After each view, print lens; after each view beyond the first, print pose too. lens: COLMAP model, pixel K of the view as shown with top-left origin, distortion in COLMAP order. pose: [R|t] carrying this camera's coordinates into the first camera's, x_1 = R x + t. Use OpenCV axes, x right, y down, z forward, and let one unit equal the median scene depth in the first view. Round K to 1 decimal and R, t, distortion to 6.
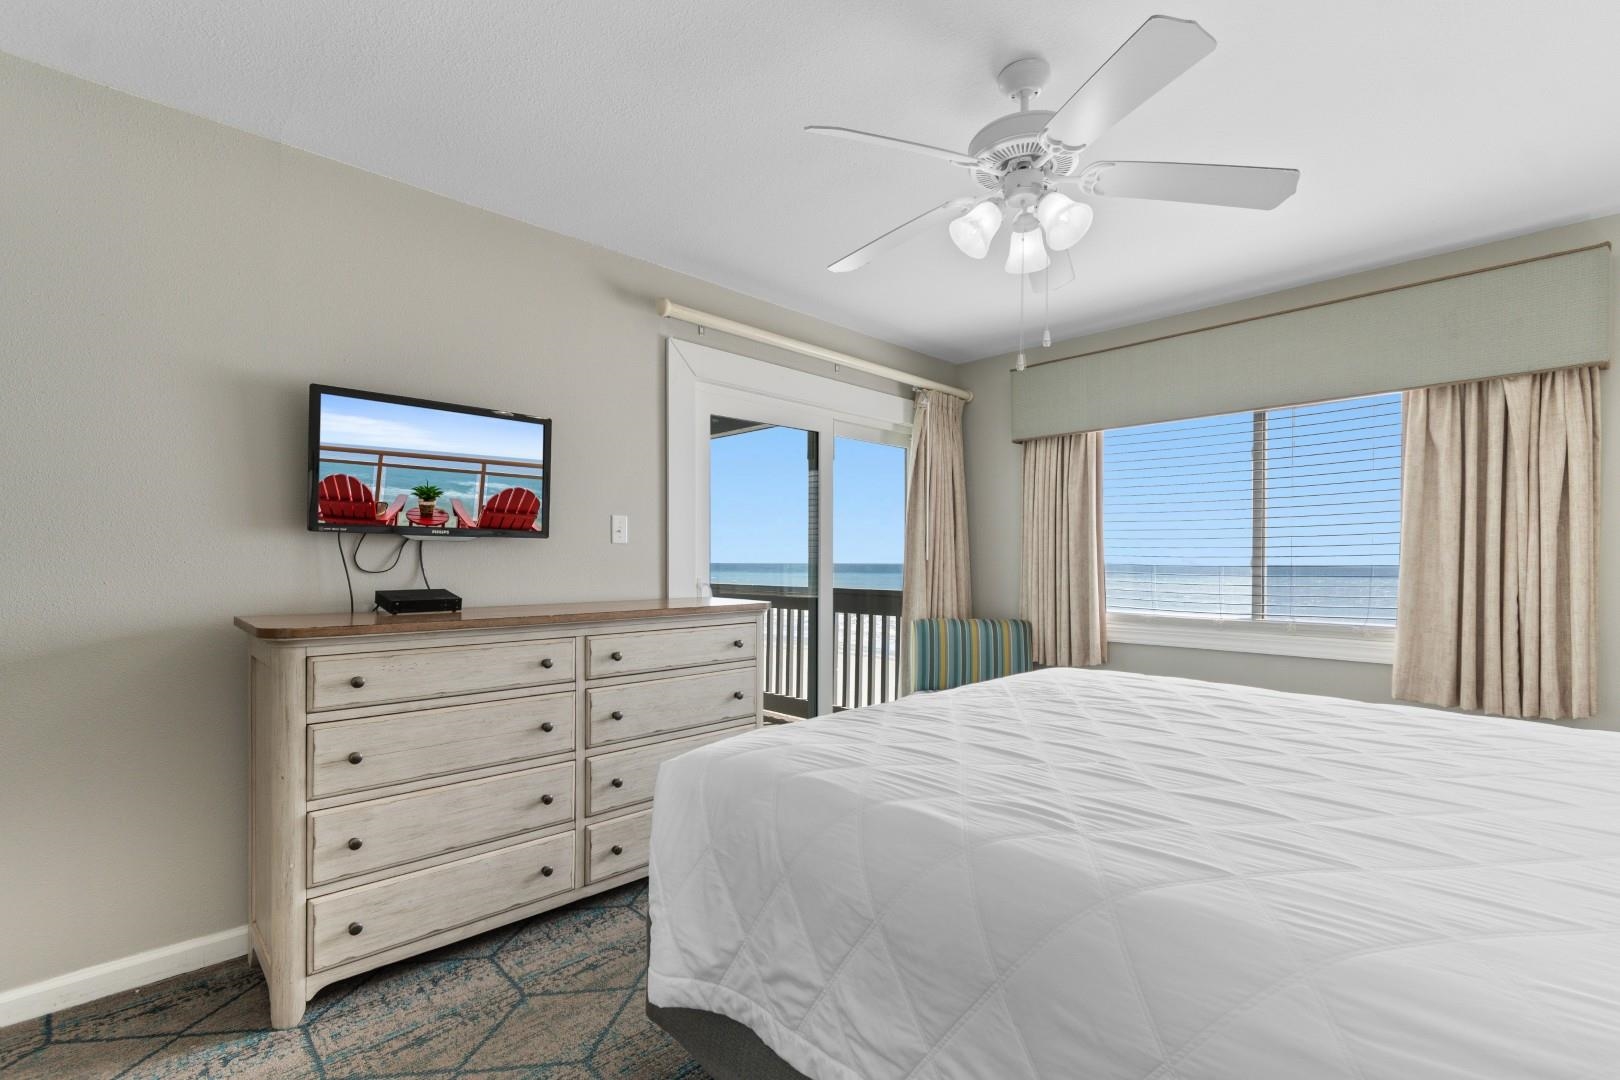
lens RADIAL K [[731.0, 0, 814.1], [0, 731.0, 571.5], [0, 0, 1]] dist [0.011536, -0.000328]
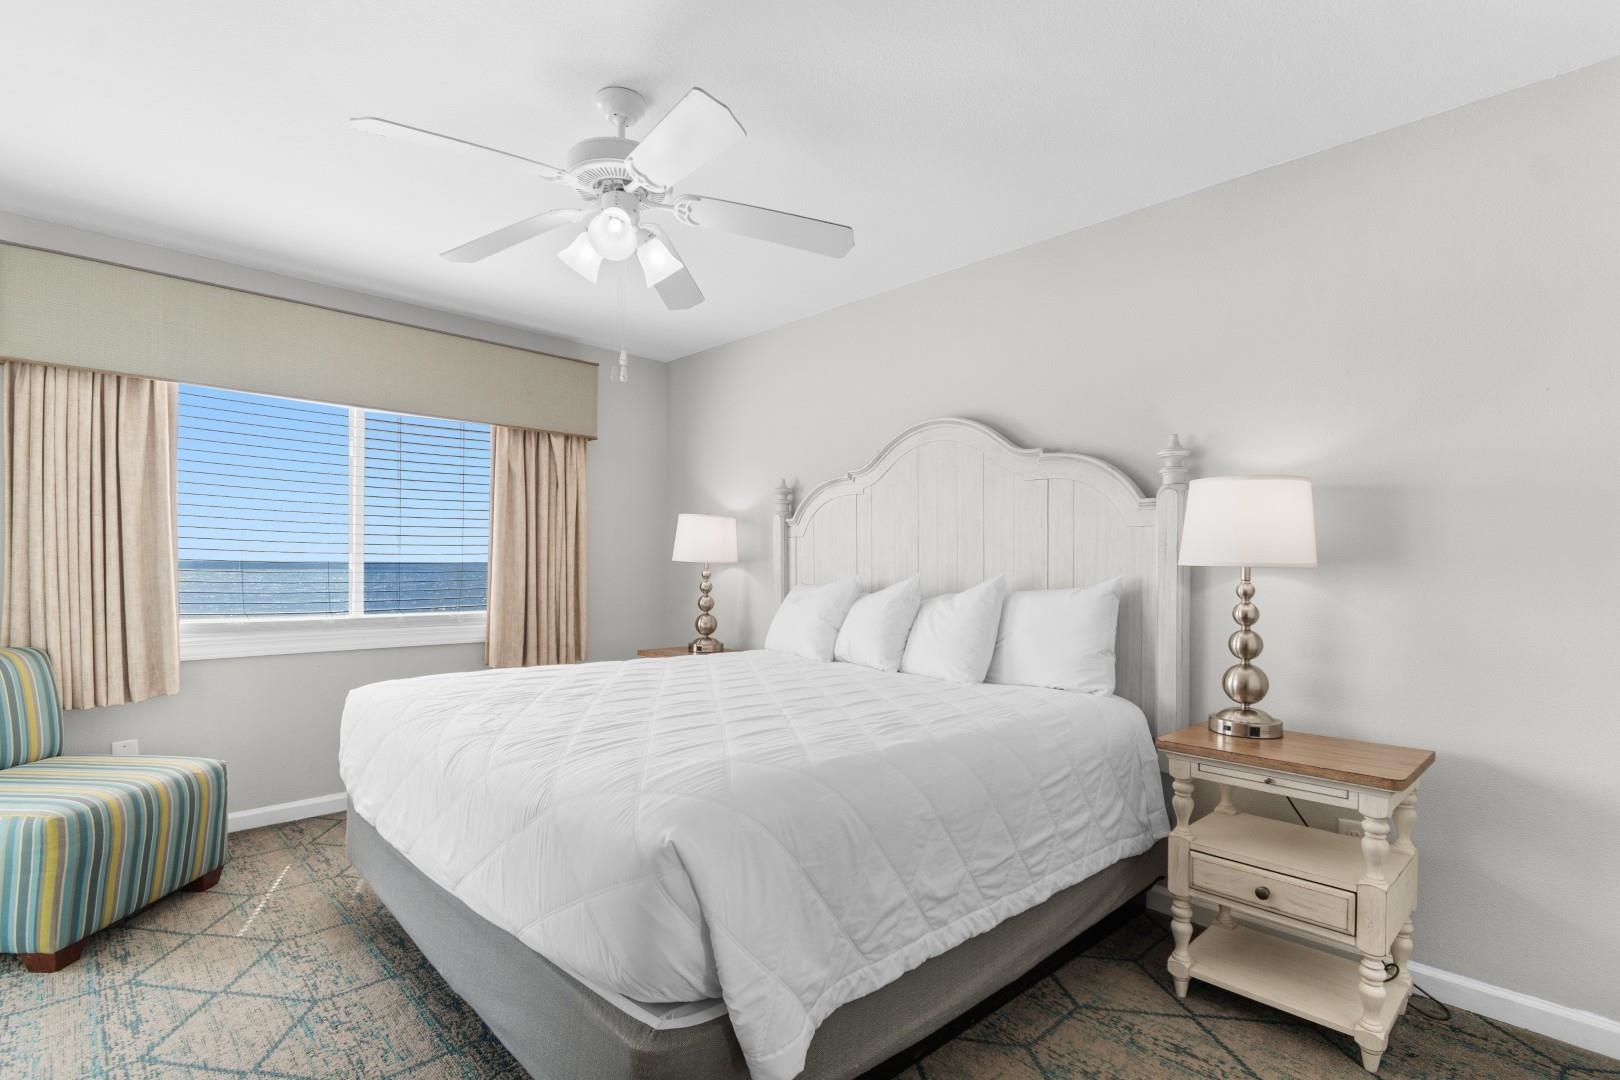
lens RADIAL K [[766.0, 0, 809.5], [0, 766.0, 575.1], [0, 0, 1]] dist [-0.000194, -0.000147]
pose [[-0.000367, -0.016716, 0.999860, -0.632825], [0.001291, 0.999859, 0.016717, -0.010631], [-0.999999, 0.001297, -0.000345, 0.558702]]
